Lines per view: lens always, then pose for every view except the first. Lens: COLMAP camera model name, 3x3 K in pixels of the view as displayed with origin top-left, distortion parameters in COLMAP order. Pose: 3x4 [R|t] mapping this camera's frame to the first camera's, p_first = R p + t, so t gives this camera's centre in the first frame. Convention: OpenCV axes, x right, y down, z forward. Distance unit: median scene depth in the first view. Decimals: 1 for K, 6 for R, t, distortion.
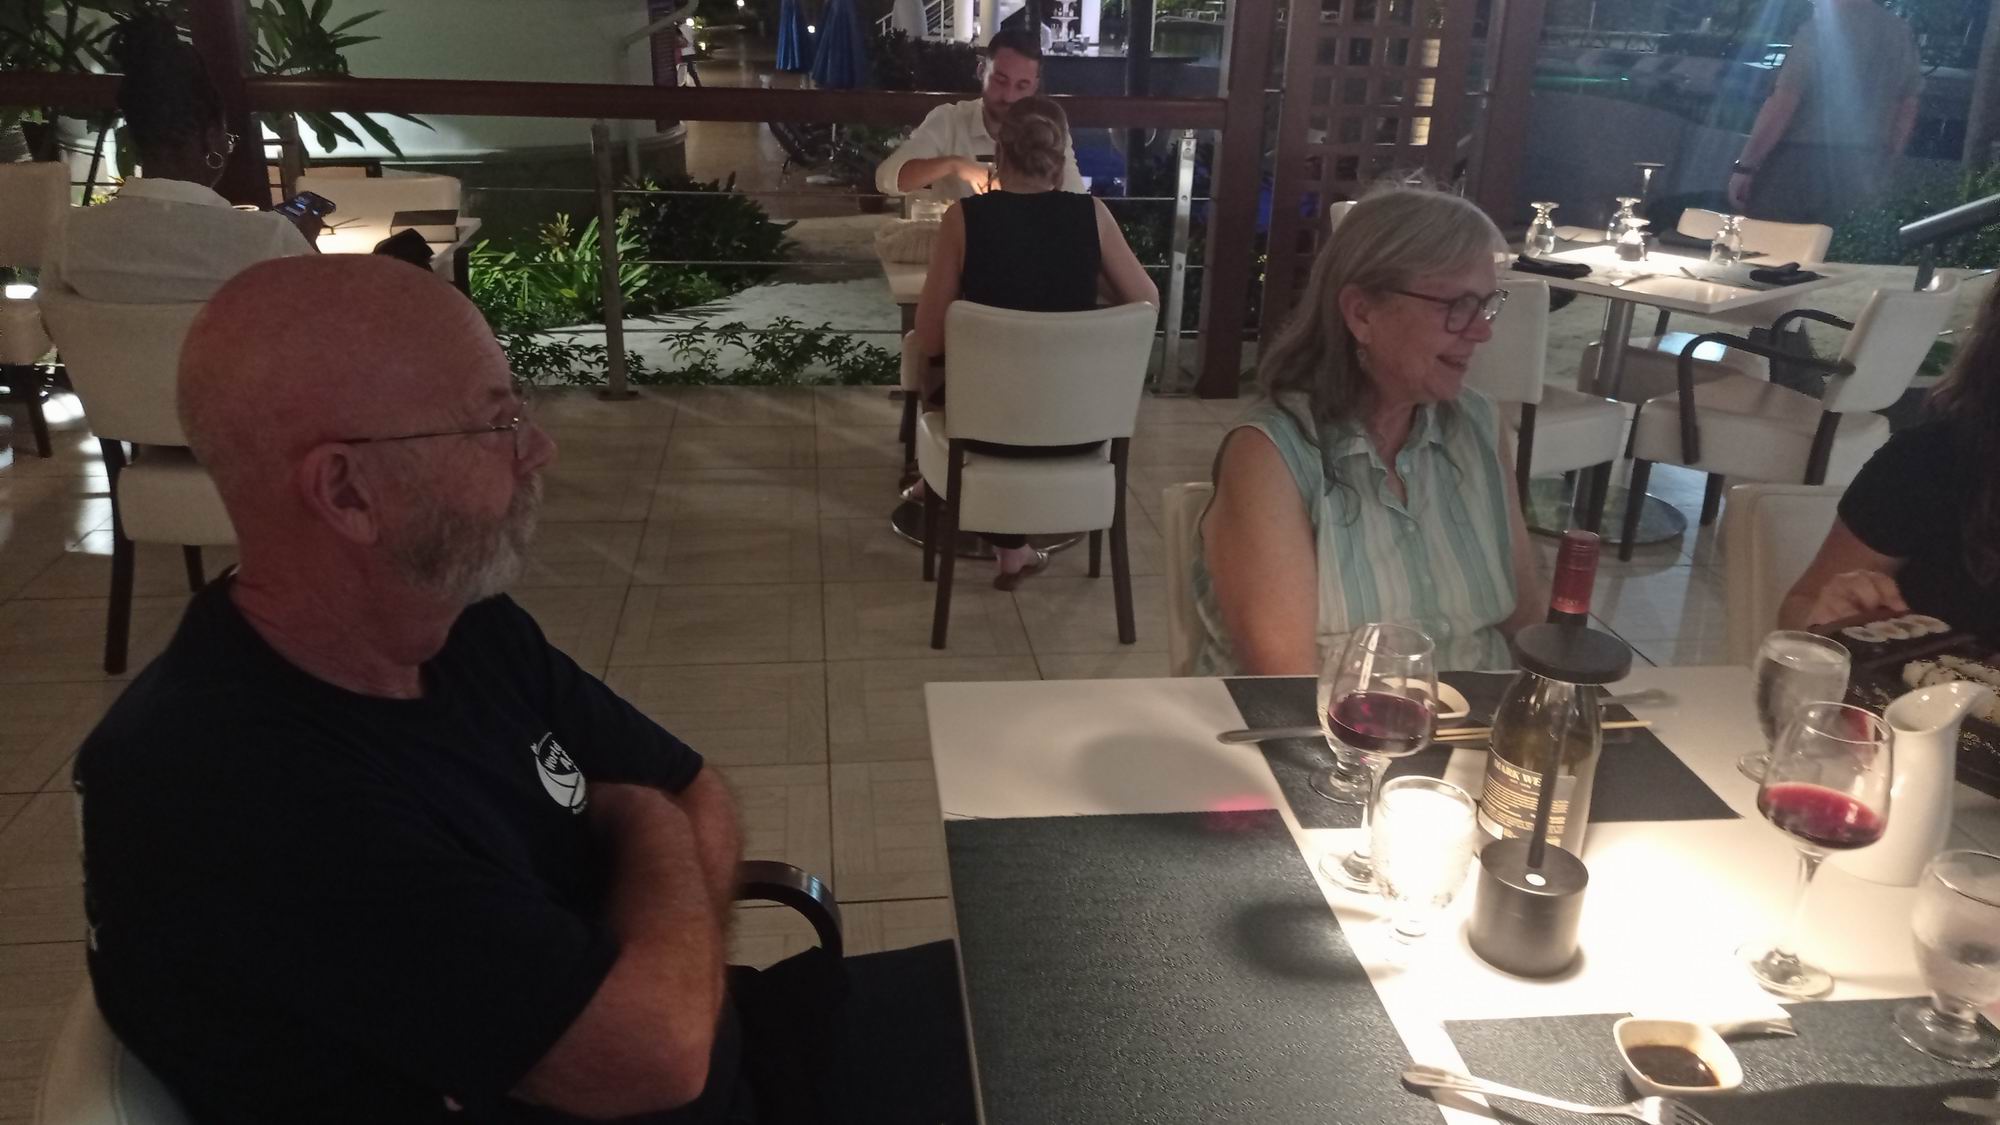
lens RADIAL K [[1429.0, 0, 1005.6], [0, 1429.0, 569.1], [0, 0, 1]] dist [-0.031651, -0.005823]
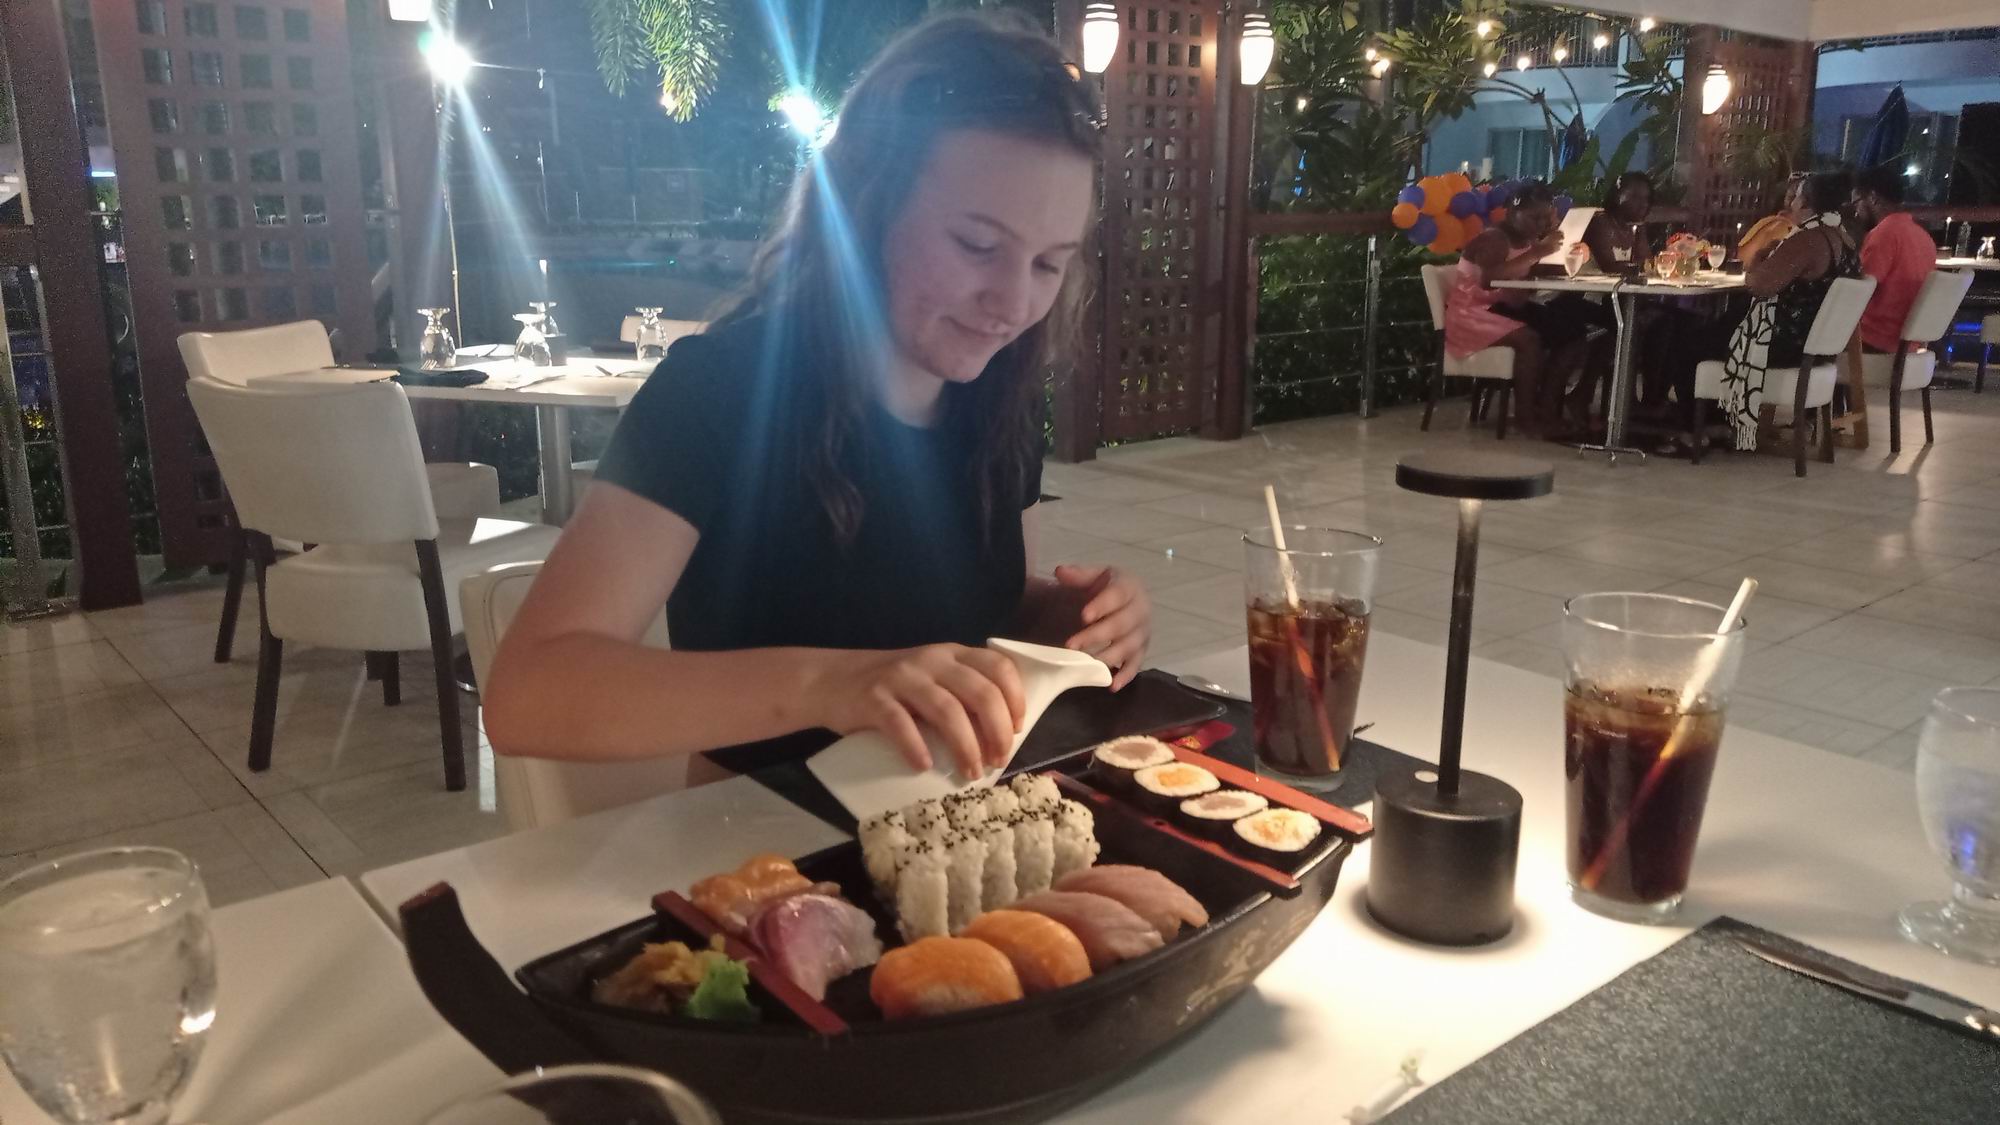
lens RADIAL K [[1429.0, 0, 1005.6], [0, 1429.0, 569.1], [0, 0, 1]] dist [-0.031651, -0.005823]
pose [[0.822102, -0.154129, 0.548080, 0.218992], [0.225821, 0.971972, -0.065391, 0.024316], [-0.522640, 0.177526, 0.833866, 0.198432]]
